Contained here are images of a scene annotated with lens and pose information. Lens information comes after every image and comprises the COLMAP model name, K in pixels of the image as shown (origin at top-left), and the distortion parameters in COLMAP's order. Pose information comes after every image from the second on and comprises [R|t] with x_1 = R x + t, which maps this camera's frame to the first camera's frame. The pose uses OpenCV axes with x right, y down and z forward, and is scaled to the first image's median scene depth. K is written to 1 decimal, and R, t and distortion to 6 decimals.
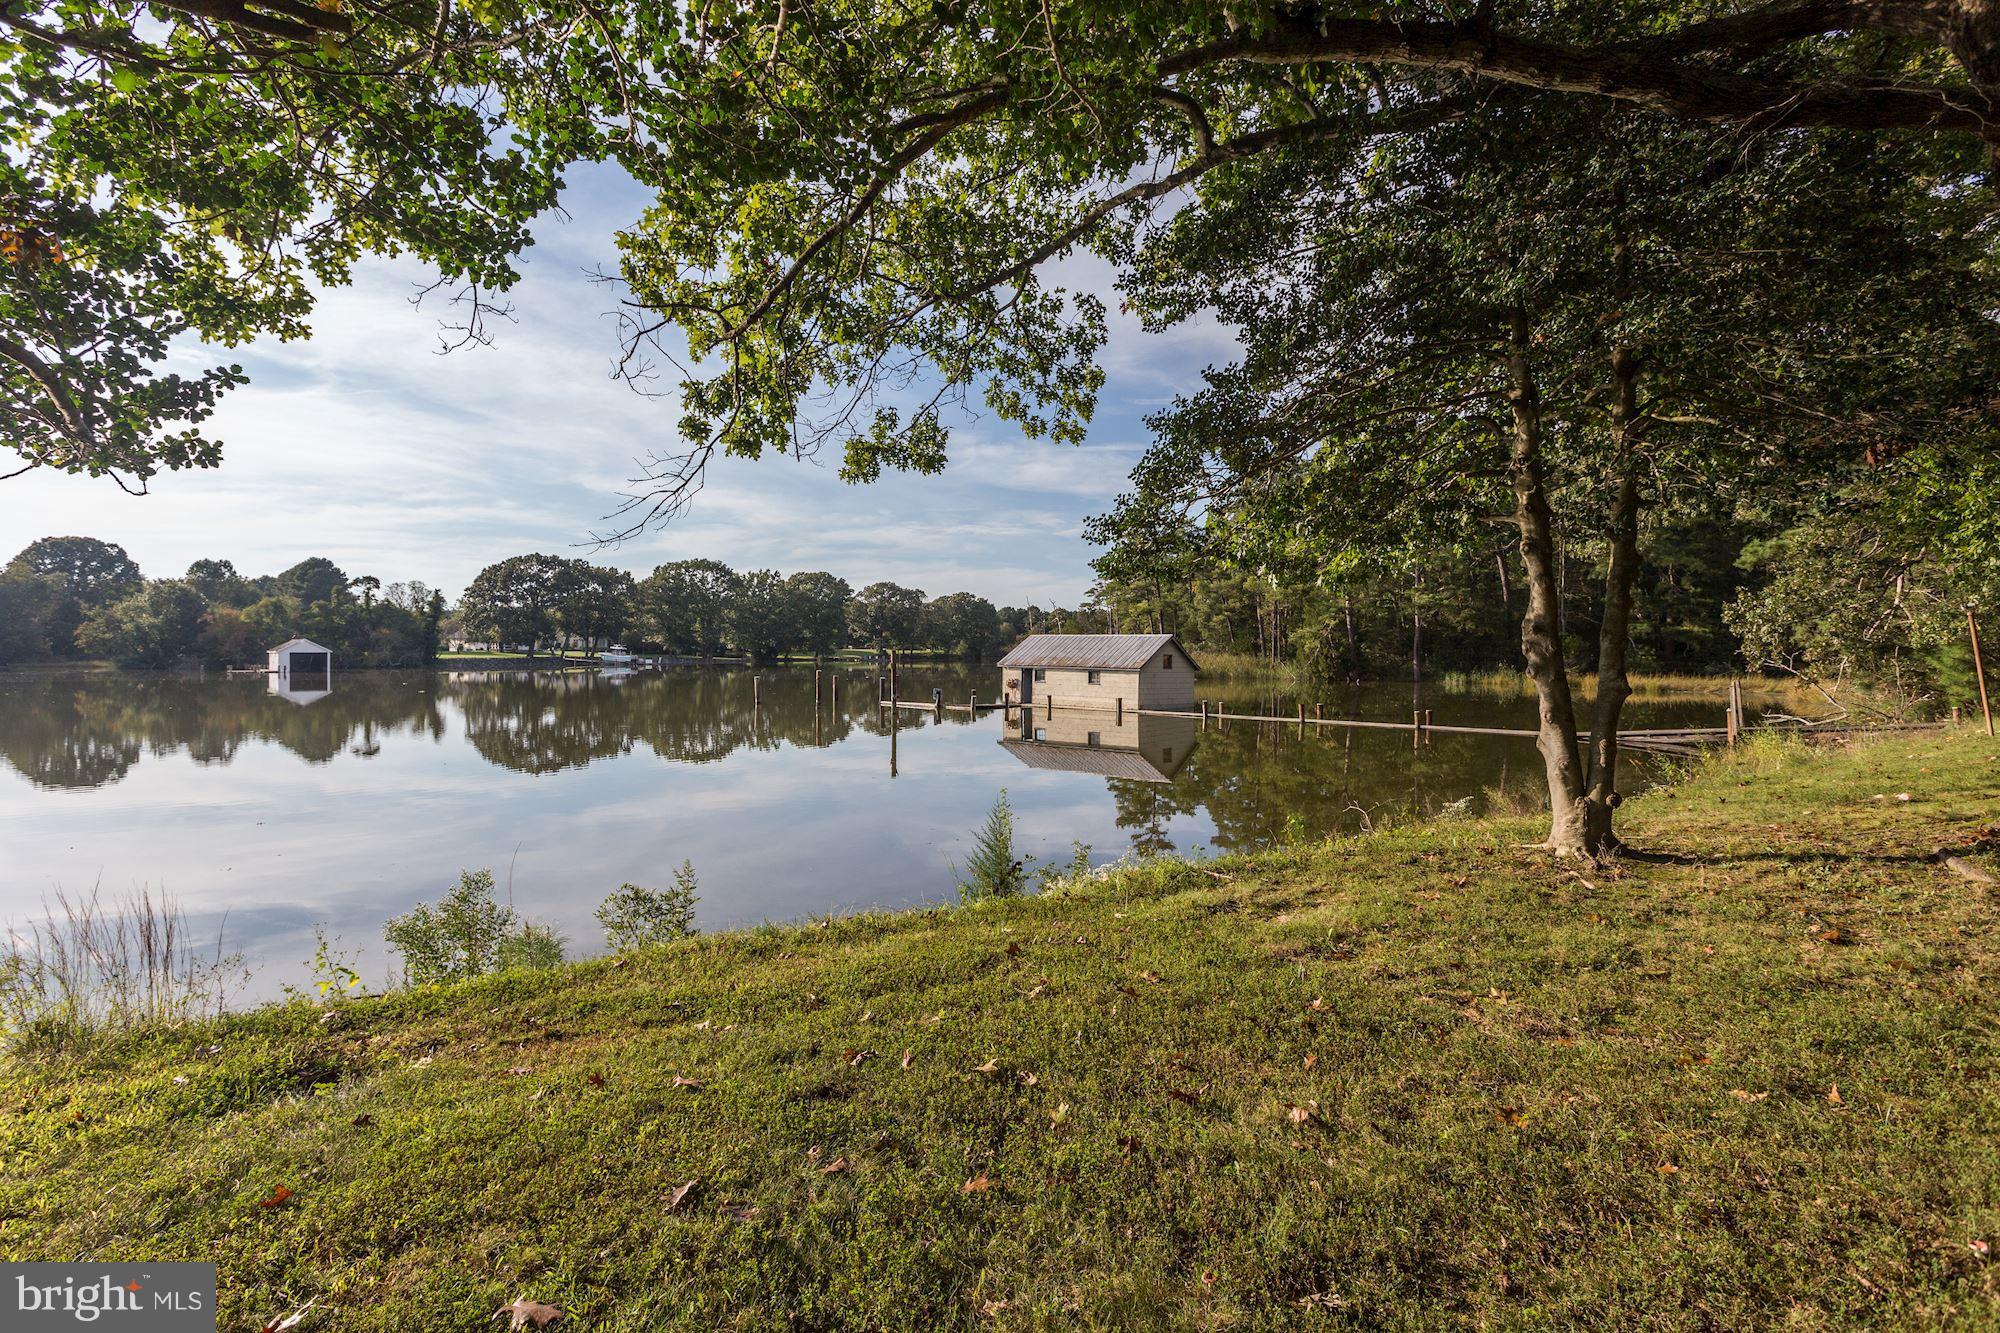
lens RADIAL K [[967.5, 0, 975.6], [0, 967.5, 647.8], [0, 0, 1]] dist [-0.001130, 0.000554]
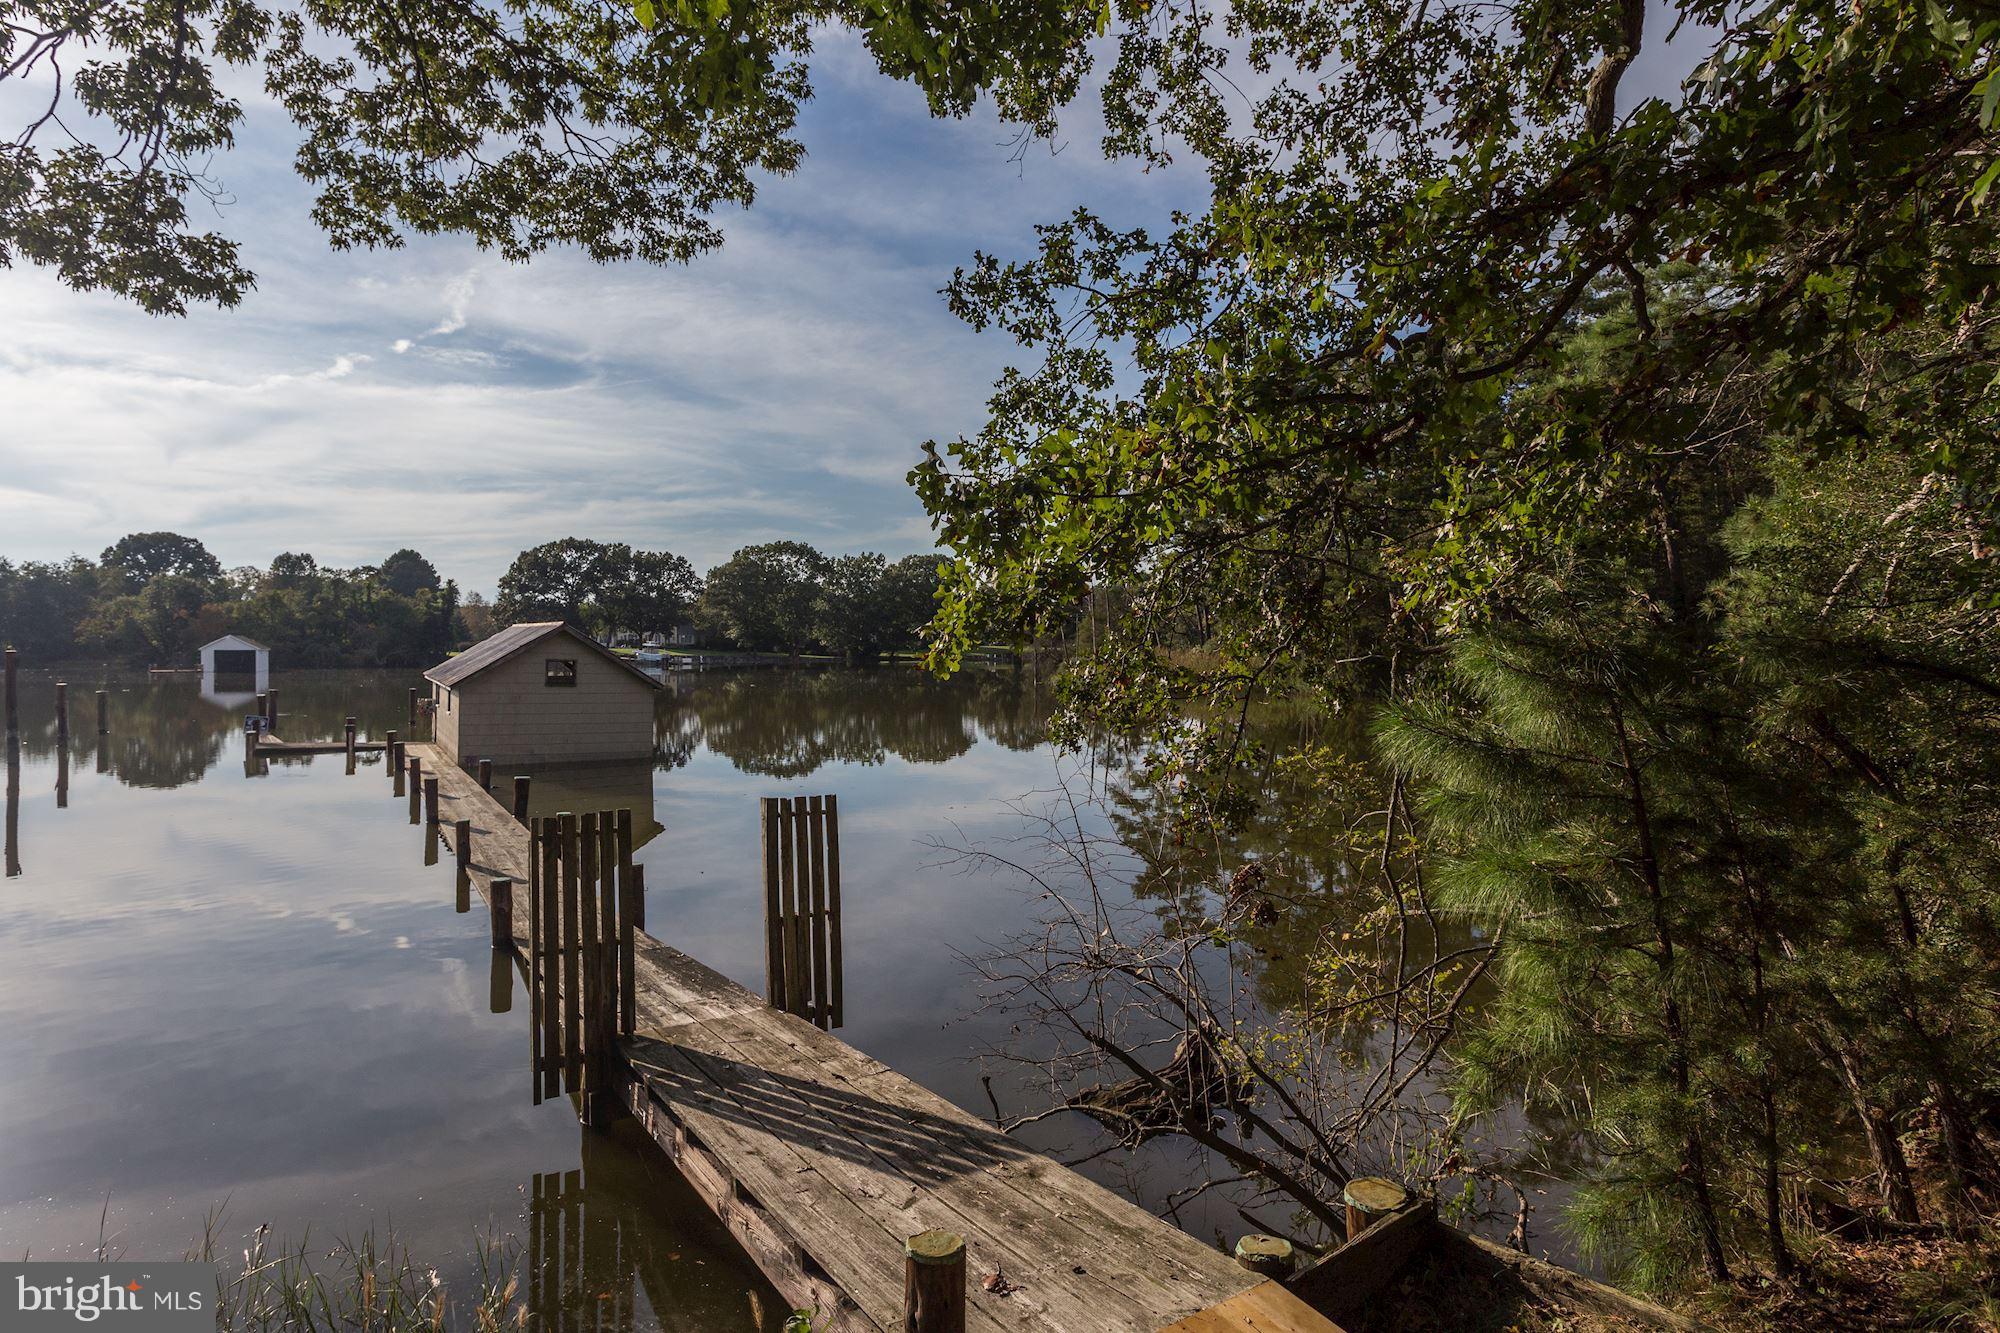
lens RADIAL K [[1087.4, 0, 1003.9], [0, 1087.4, 695.9], [0, 0, 1]] dist [0.002615, 0.000235]
pose [[0.969850, 0.010305, -0.243484, 0.318710], [0.001288, 0.998875, 0.047405, -0.000571], [0.243698, -0.046289, 0.968746, 0.246060]]
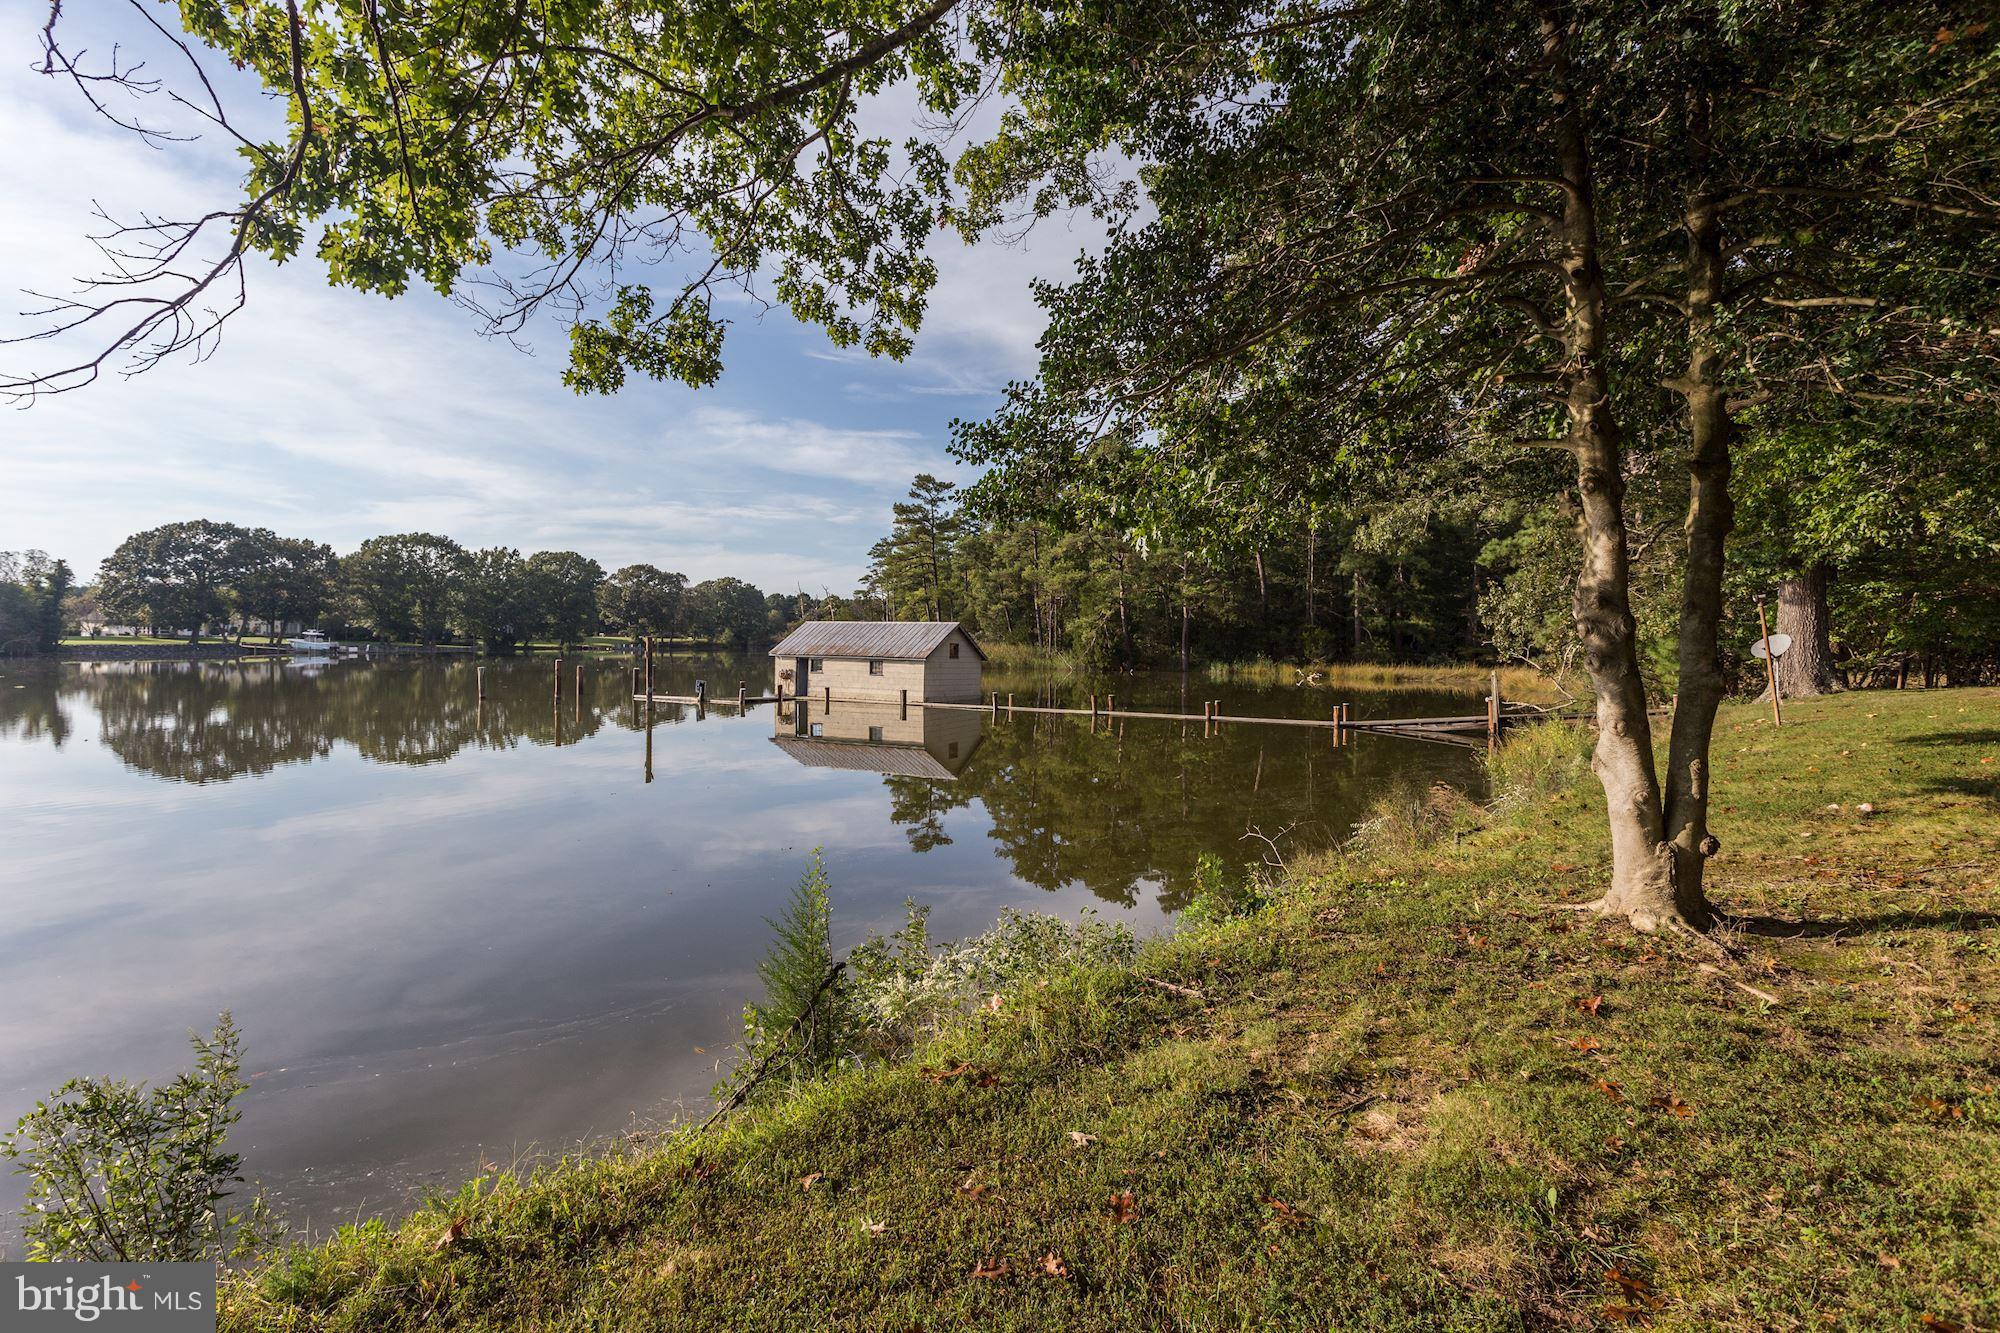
lens RADIAL K [[984.8, 0, 971.0], [0, 984.8, 632.9], [0, 0, 1]] dist [0.003545, 0.001123]
pose [[0.973821, 0.007150, 0.227204, -0.001973], [-0.006166, 0.999968, -0.005038, 0.000786], [-0.227233, 0.003505, 0.973834, 0.033268]]
